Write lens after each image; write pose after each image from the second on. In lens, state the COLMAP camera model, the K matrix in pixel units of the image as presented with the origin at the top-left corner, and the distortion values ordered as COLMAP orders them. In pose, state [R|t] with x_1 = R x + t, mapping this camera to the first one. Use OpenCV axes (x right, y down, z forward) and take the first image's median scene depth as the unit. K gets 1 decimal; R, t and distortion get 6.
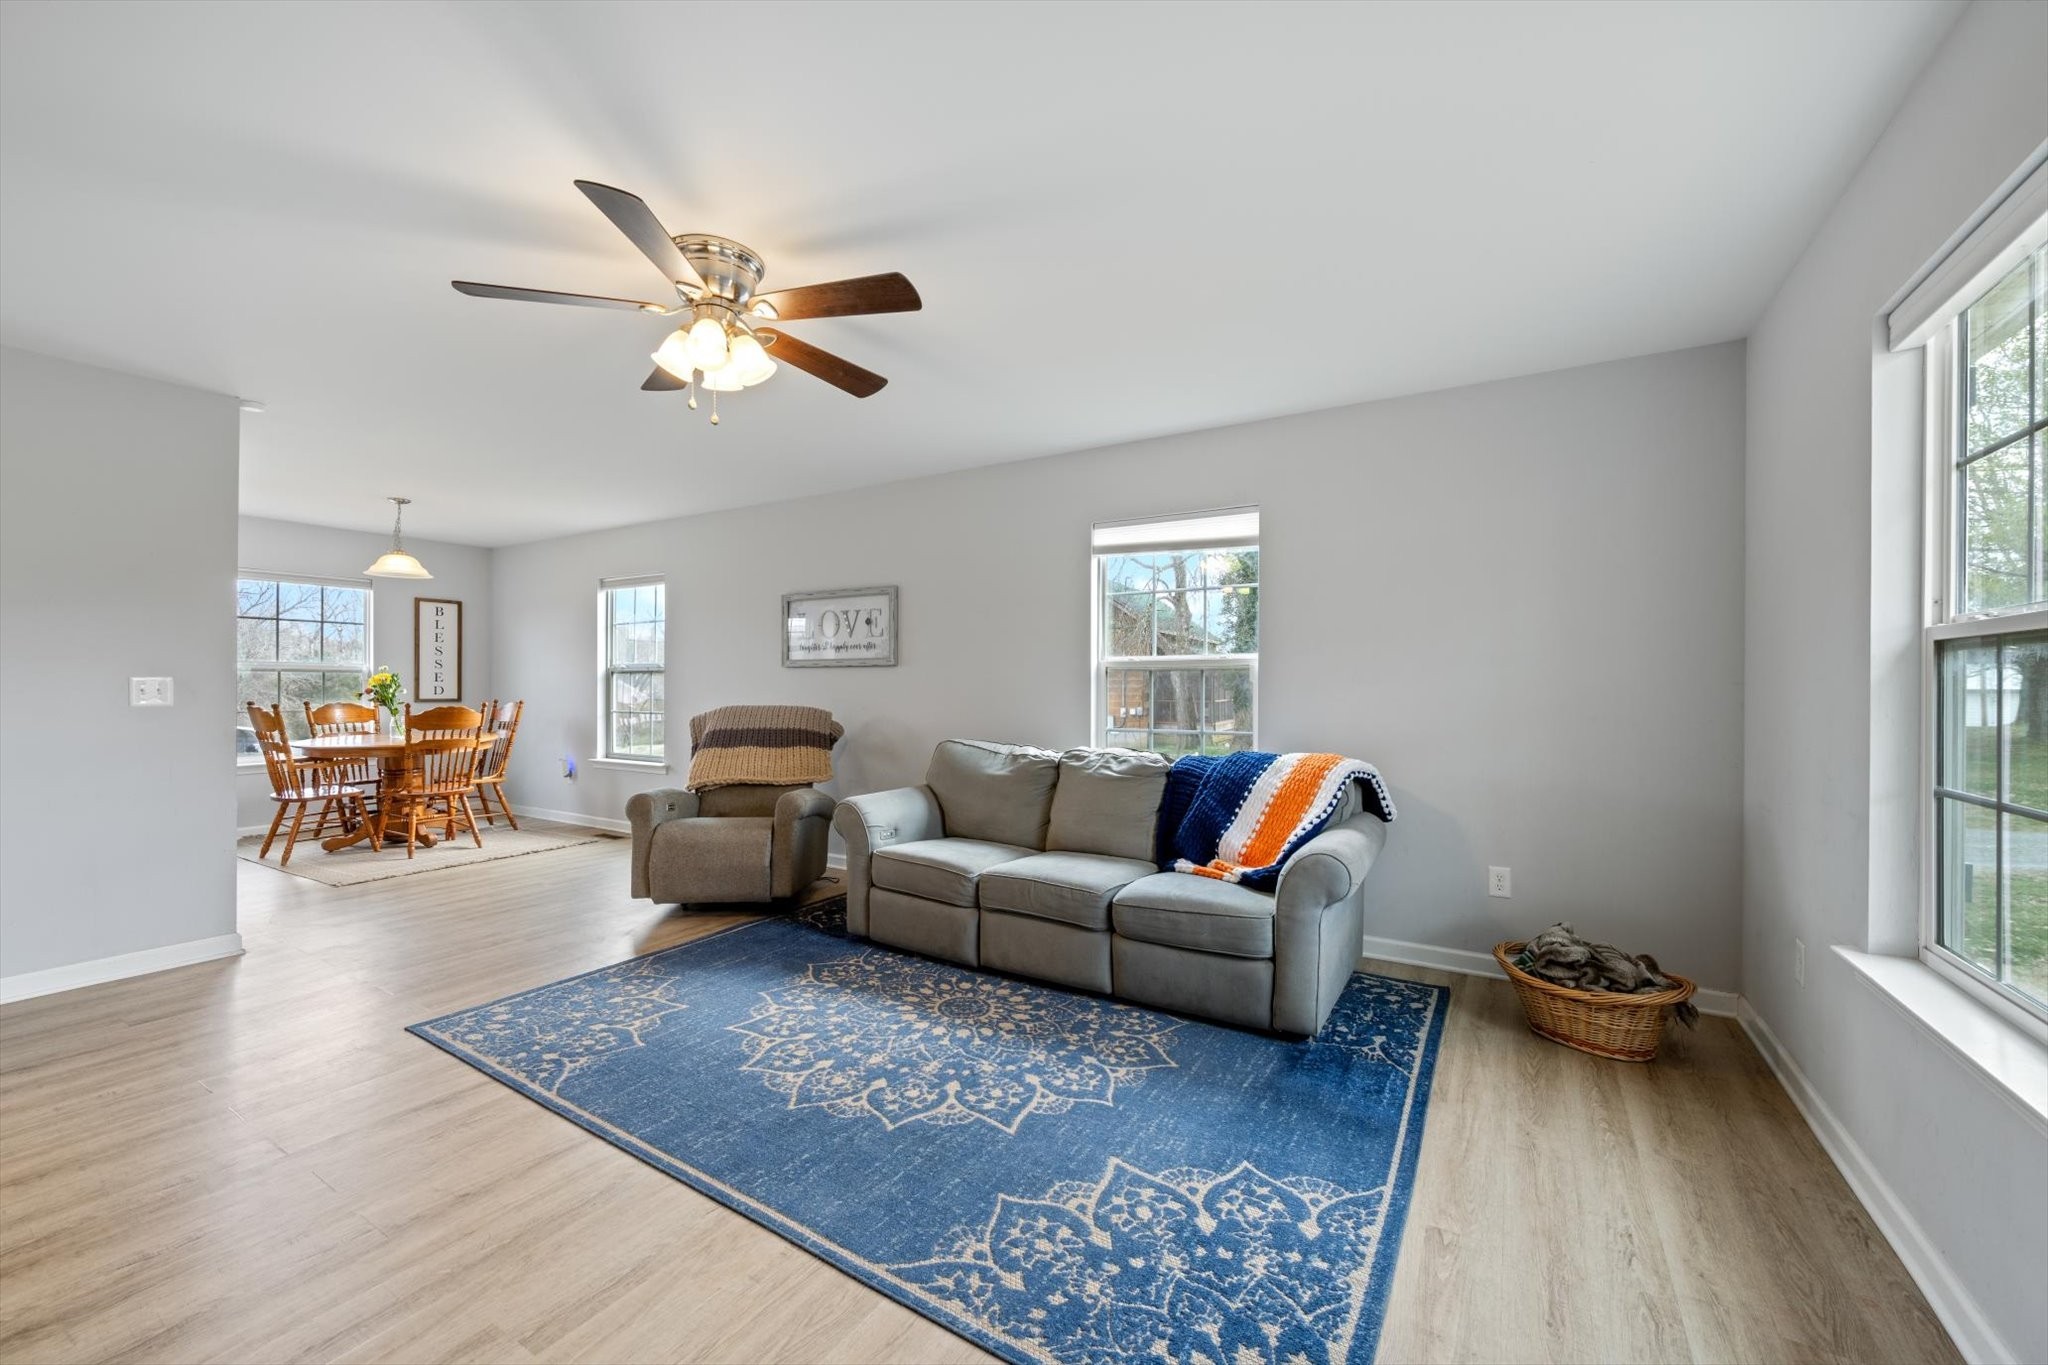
lens RADIAL K [[800.1, 0, 1024.1], [0, 800.1, 681.3], [0, 0, 1]] dist [0.002819, 0.001027]
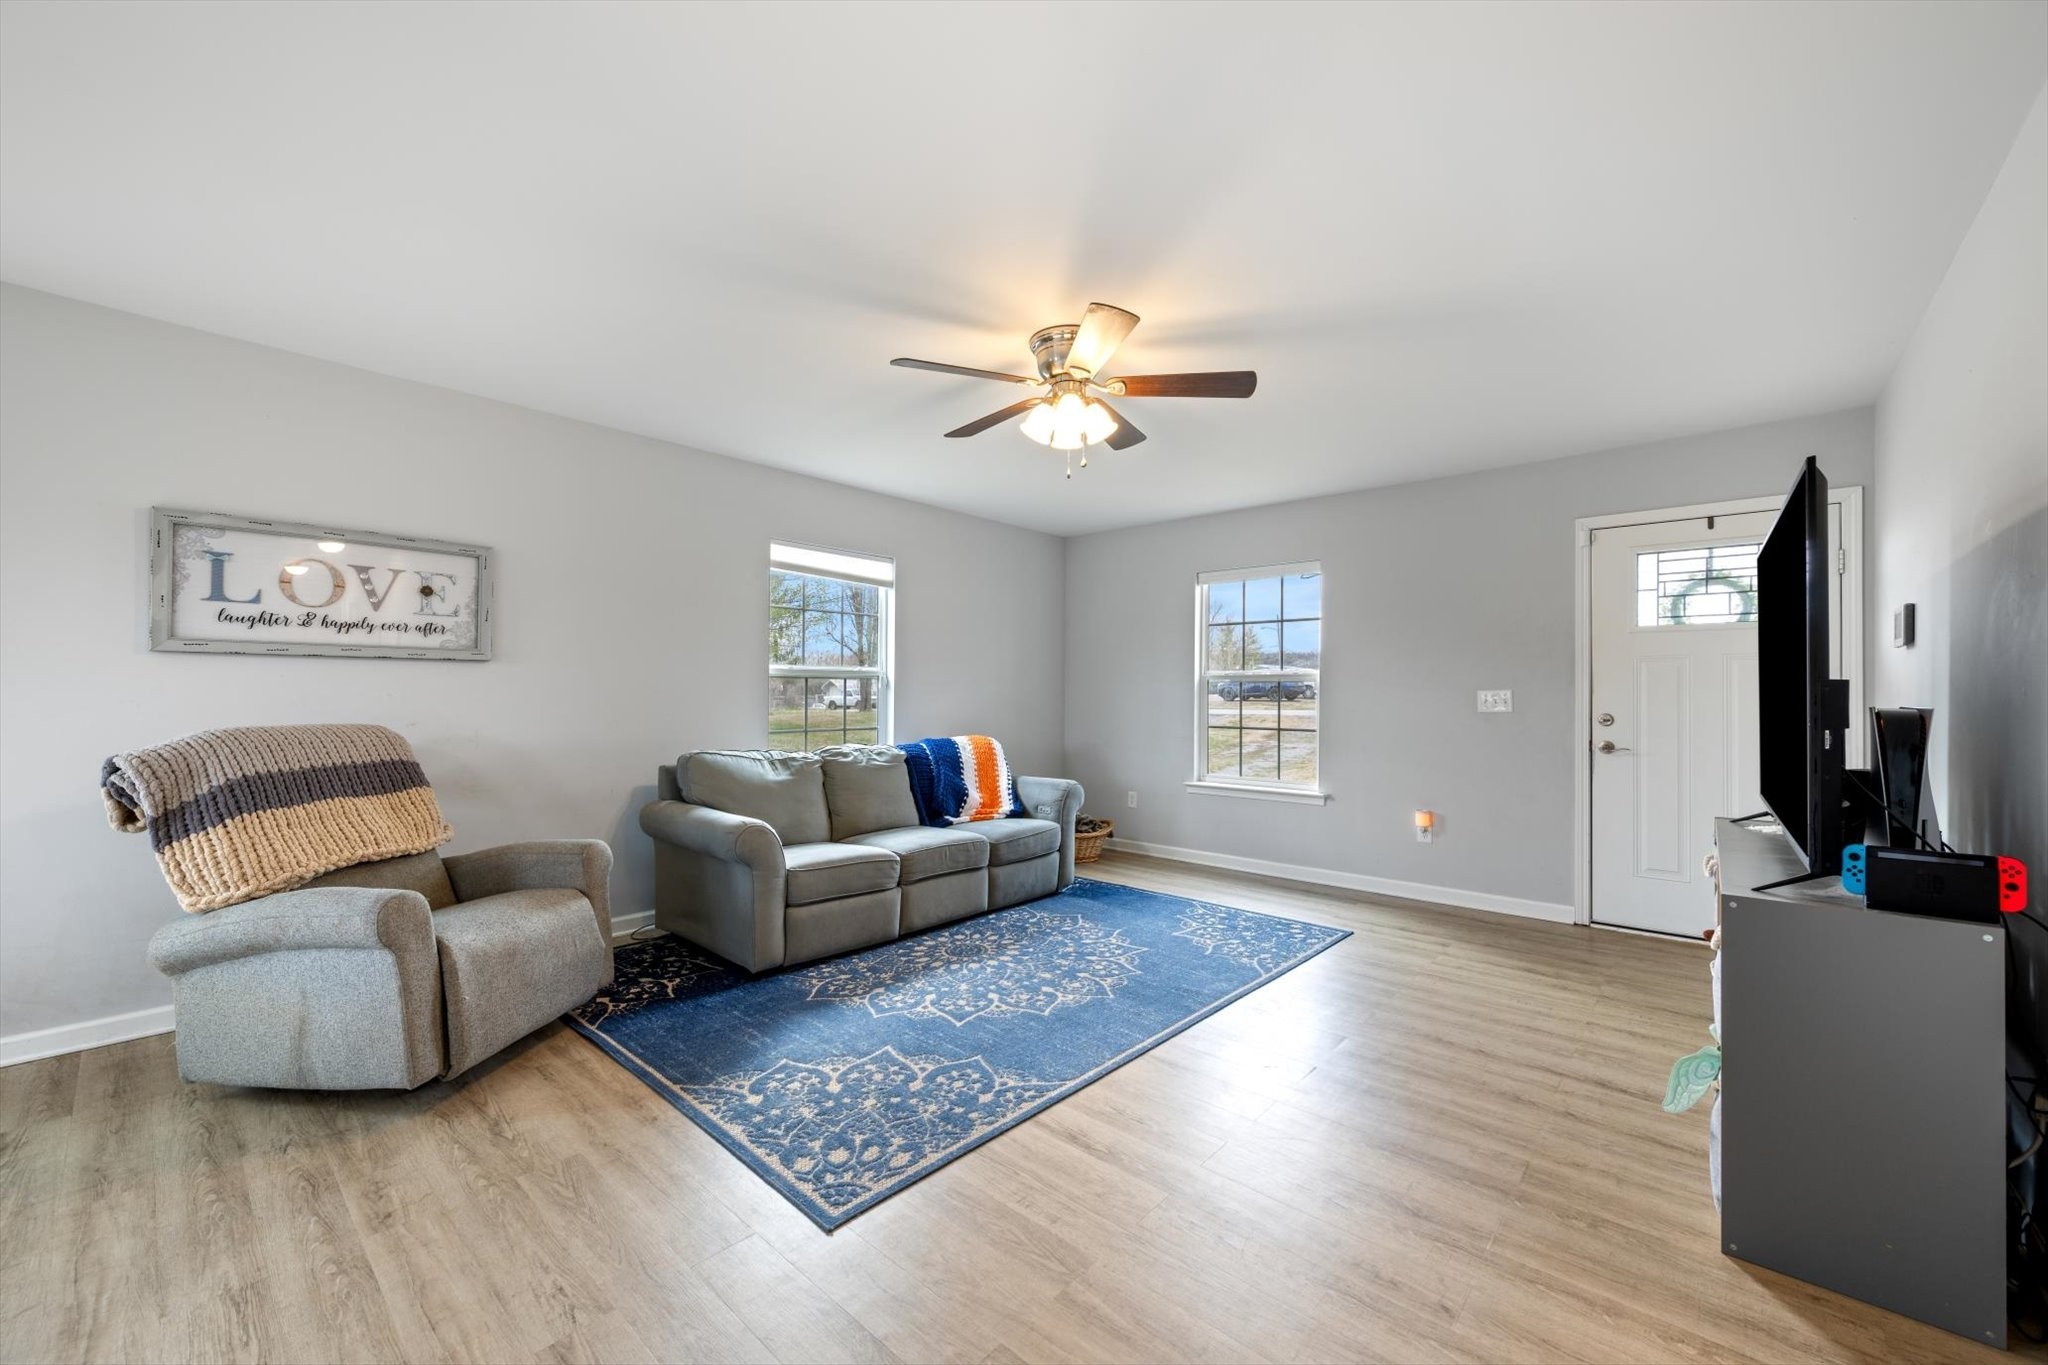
lens RADIAL K [[800.1, 0, 1022.9], [0, 800.1, 692.1], [0, 0, 1]] dist [0.002819, 0.001027]
pose [[0.176237, 0.001954, 0.984346, -1.304281], [-0.011165, 0.999938, 0.000014, 0.003368], [-0.984284, -0.010993, 0.176248, 0.705210]]
